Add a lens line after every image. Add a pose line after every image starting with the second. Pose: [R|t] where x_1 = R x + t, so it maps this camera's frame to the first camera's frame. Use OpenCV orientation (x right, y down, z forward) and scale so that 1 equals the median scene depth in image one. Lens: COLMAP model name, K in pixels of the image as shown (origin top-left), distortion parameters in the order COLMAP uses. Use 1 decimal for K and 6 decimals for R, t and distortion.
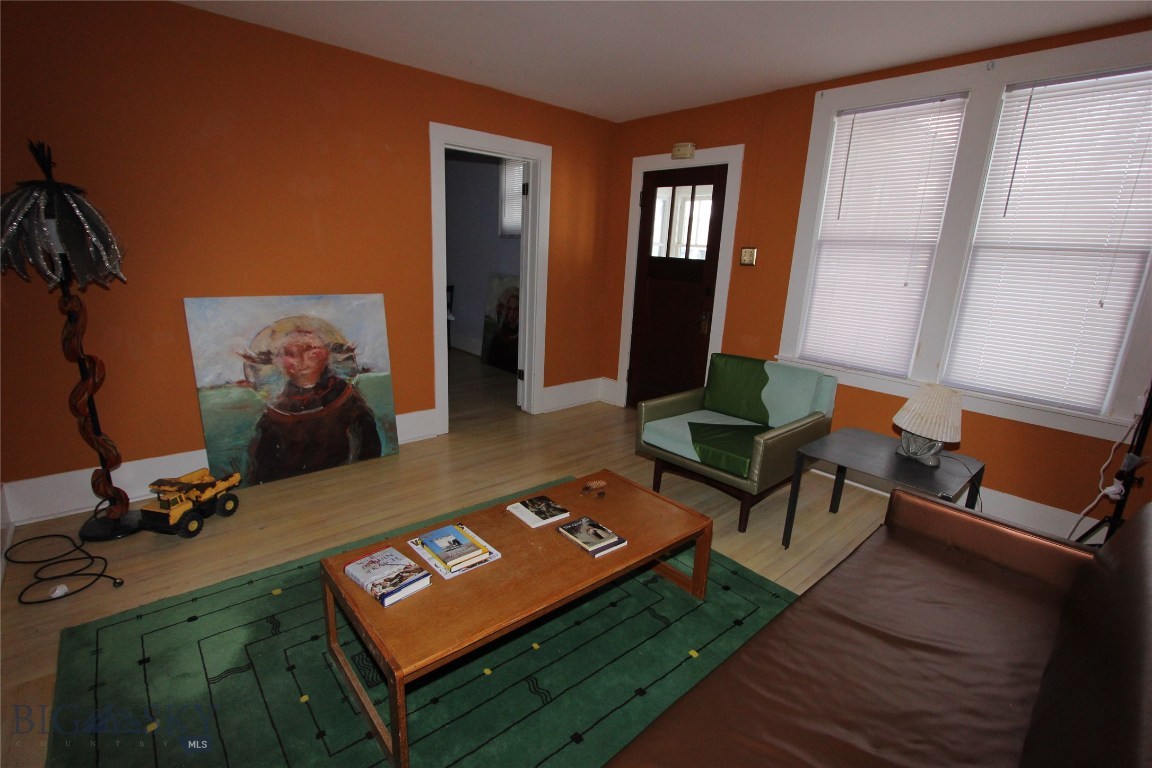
lens RADIAL K [[536.9, 0, 574.8], [0, 536.9, 388.1], [0, 0, 1]] dist [-0.003517, -0.000816]
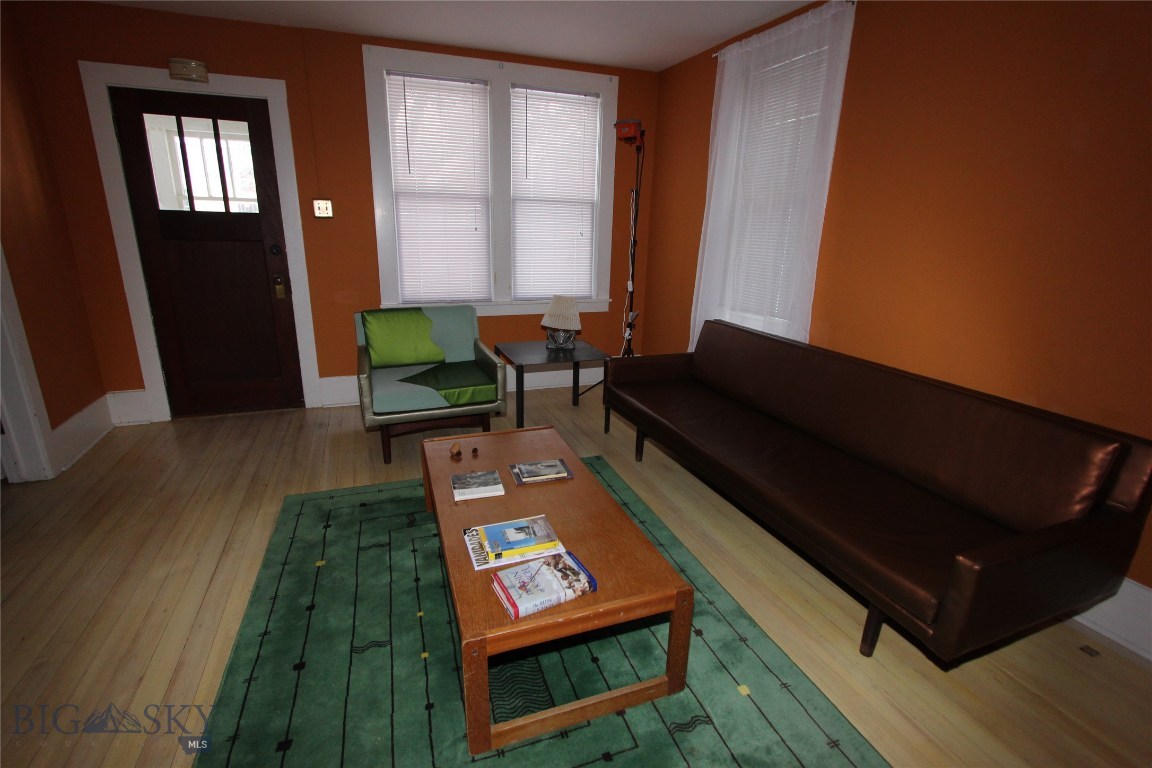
lens RADIAL K [[536.9, 0, 580.0], [0, 536.9, 380.9], [0, 0, 1]] dist [-0.003517, -0.000816]
pose [[0.359359, -0.290626, 0.886791, -0.492451], [0.231893, 0.948273, 0.216804, -0.064241], [-0.903929, 0.127730, 0.408165, 0.278552]]
